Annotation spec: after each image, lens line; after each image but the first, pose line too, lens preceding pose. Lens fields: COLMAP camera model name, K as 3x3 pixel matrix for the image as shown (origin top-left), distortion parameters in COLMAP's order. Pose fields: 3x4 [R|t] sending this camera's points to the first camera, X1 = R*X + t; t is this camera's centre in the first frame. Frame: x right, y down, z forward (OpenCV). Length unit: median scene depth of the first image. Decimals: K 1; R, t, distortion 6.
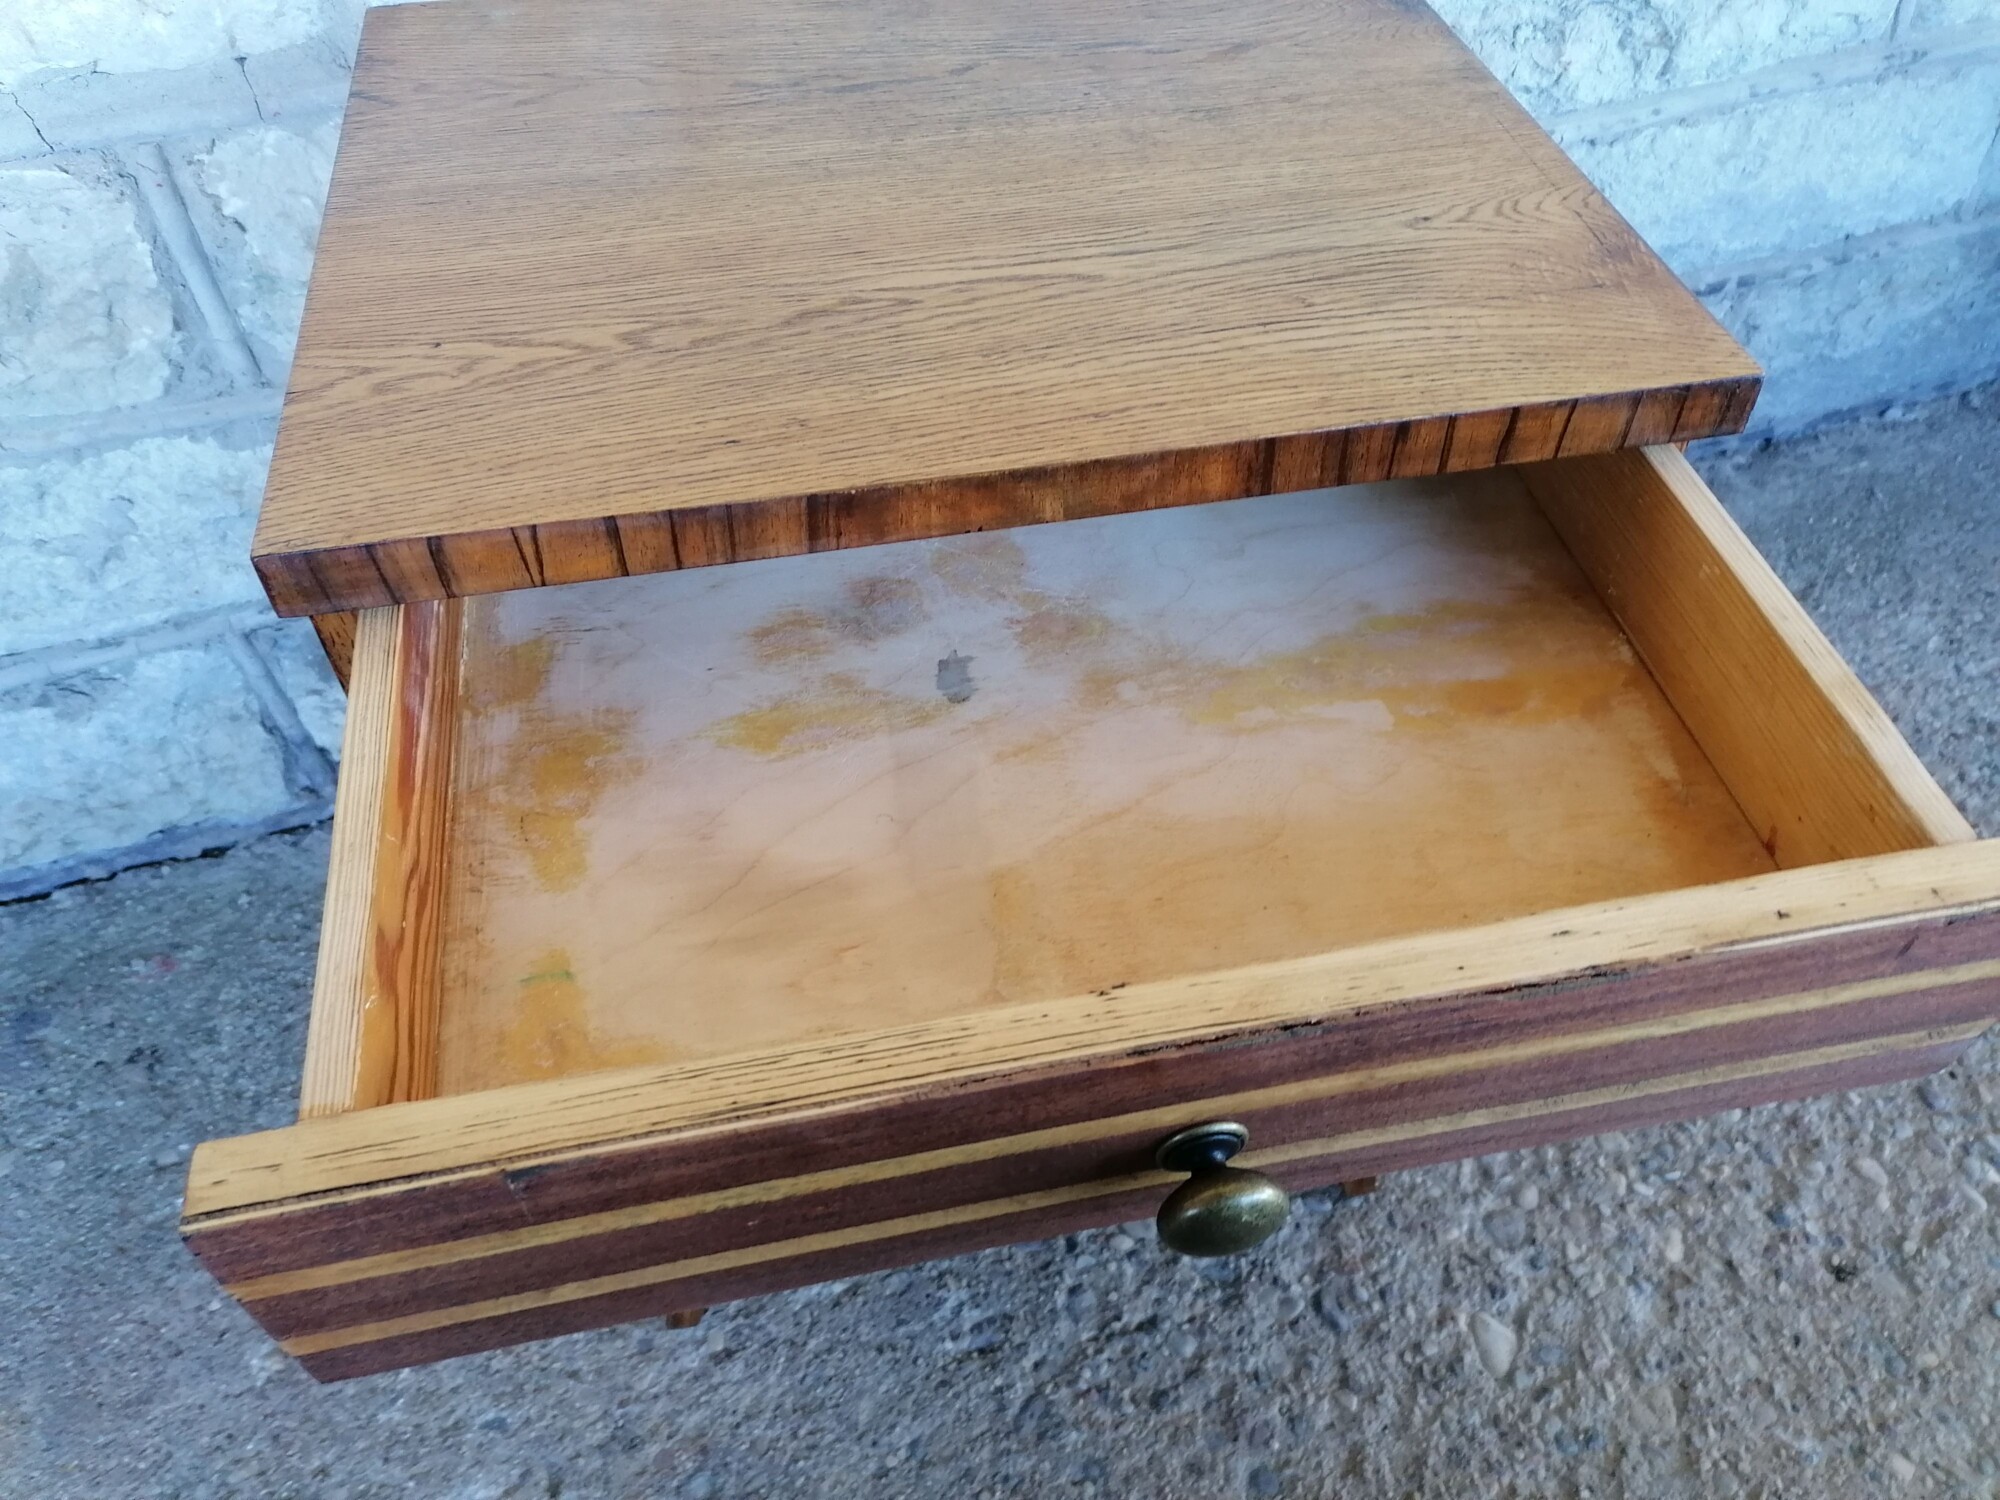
lens RADIAL K [[1492.8, 0, 1002.9], [0, 1492.8, 747.2], [0, 0, 1]] dist [0.038295, -0.016380]
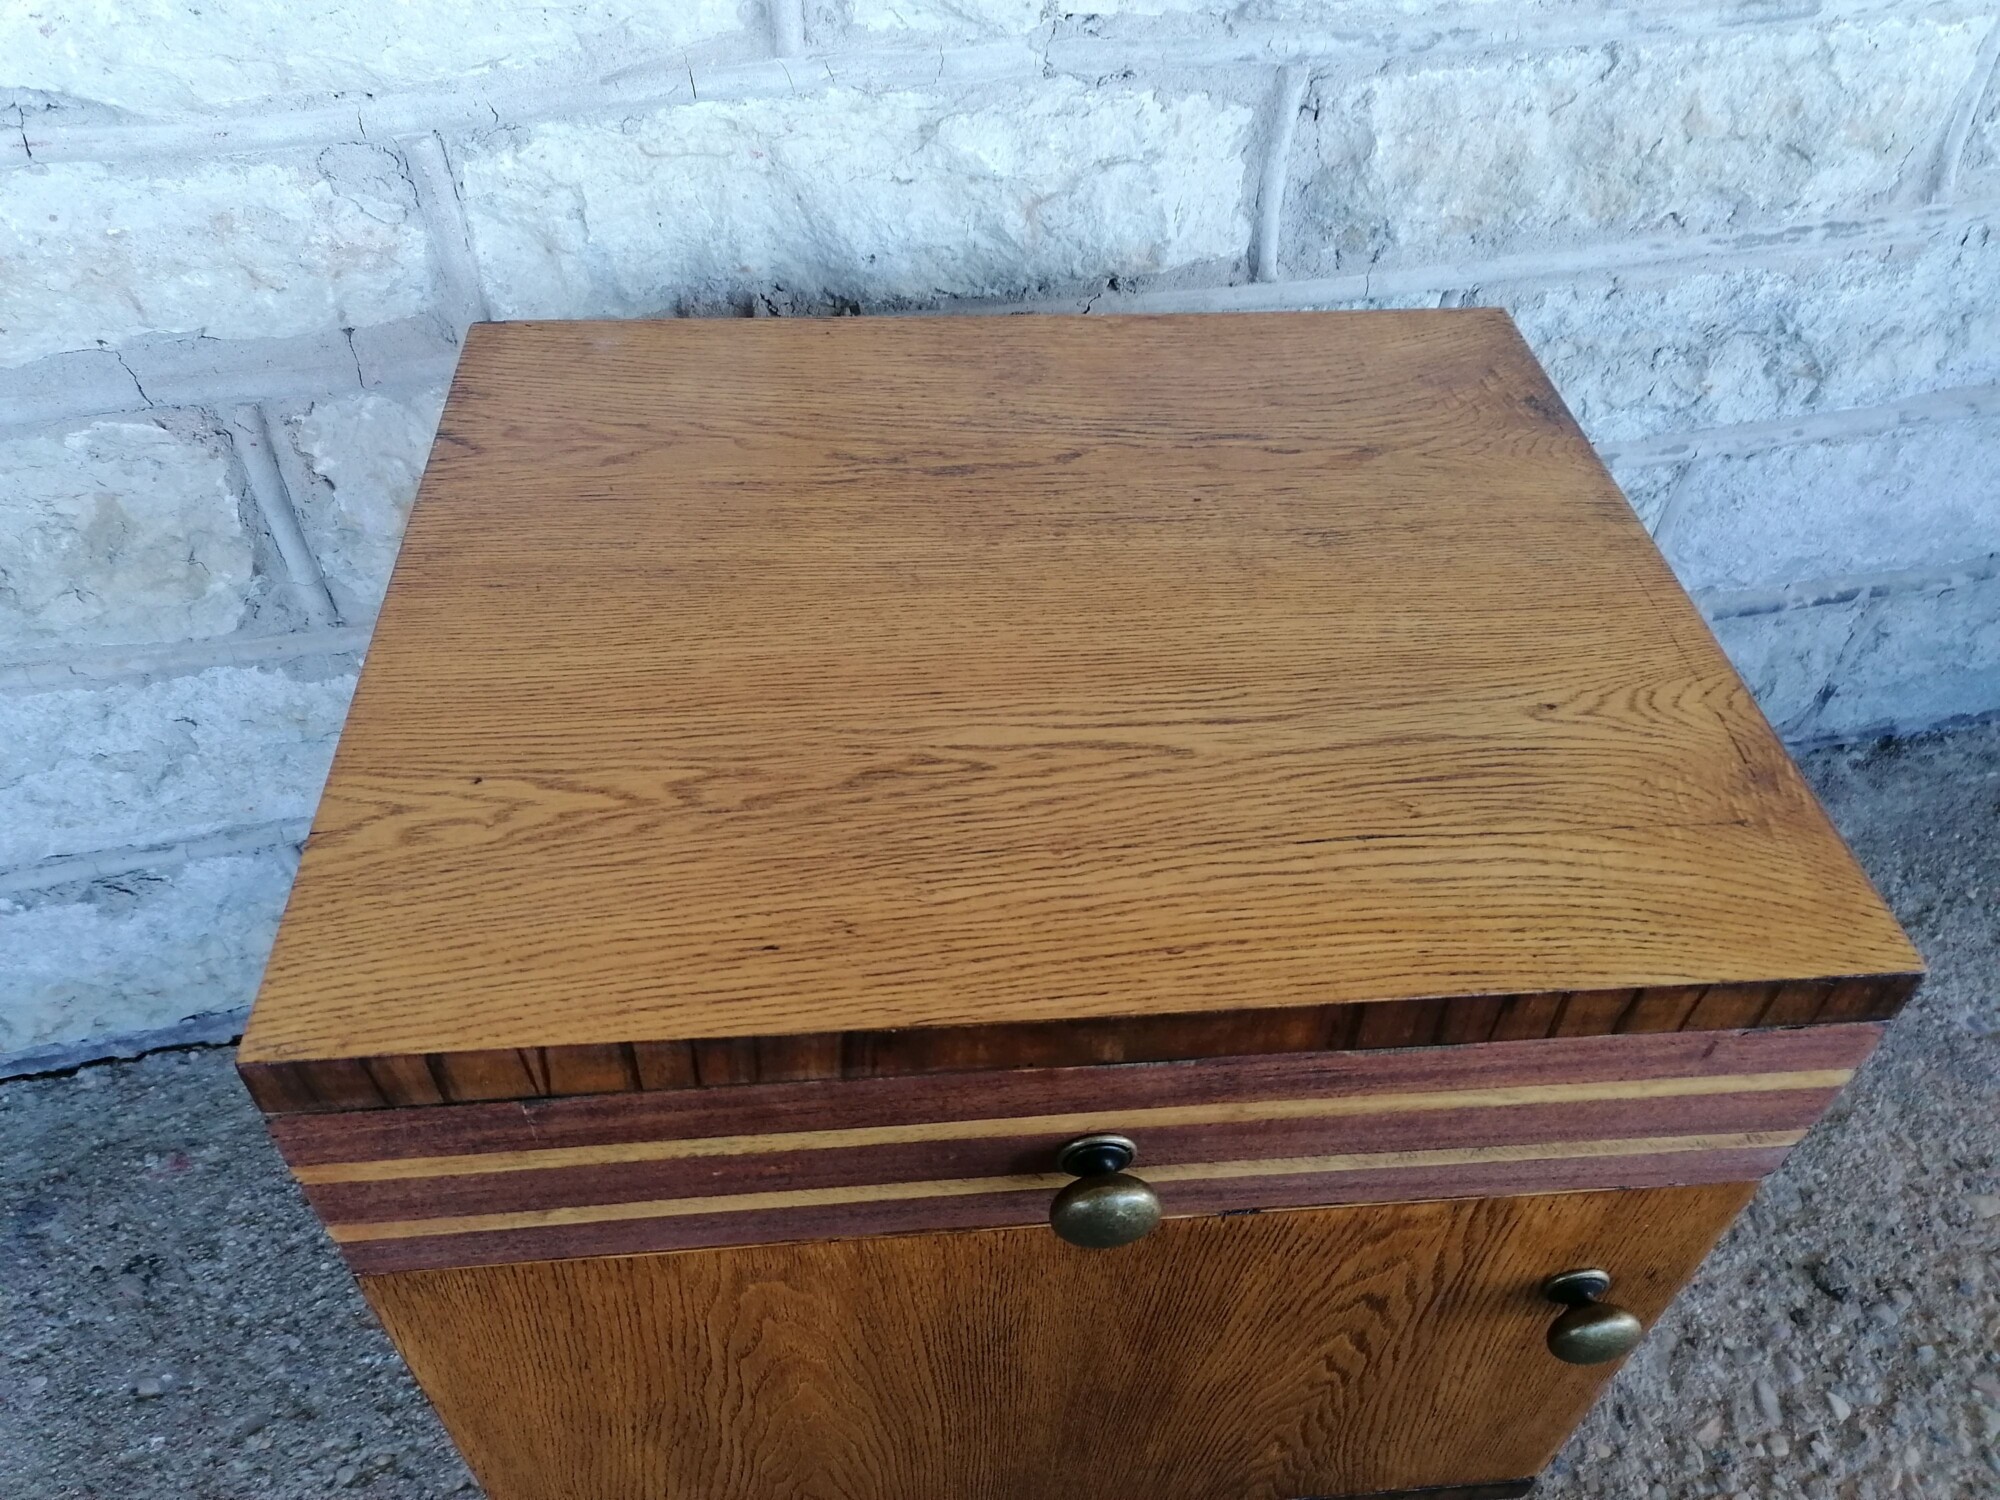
lens RADIAL K [[1492.8, 0, 1005.5], [0, 1492.8, 753.7], [0, 0, 1]] dist [0.038295, -0.016380]
pose [[0.994249, 0.095847, -0.047784, -0.002629], [-0.097953, 0.994223, -0.043880, -0.156240], [0.043302, 0.048308, 0.997893, 0.043700]]
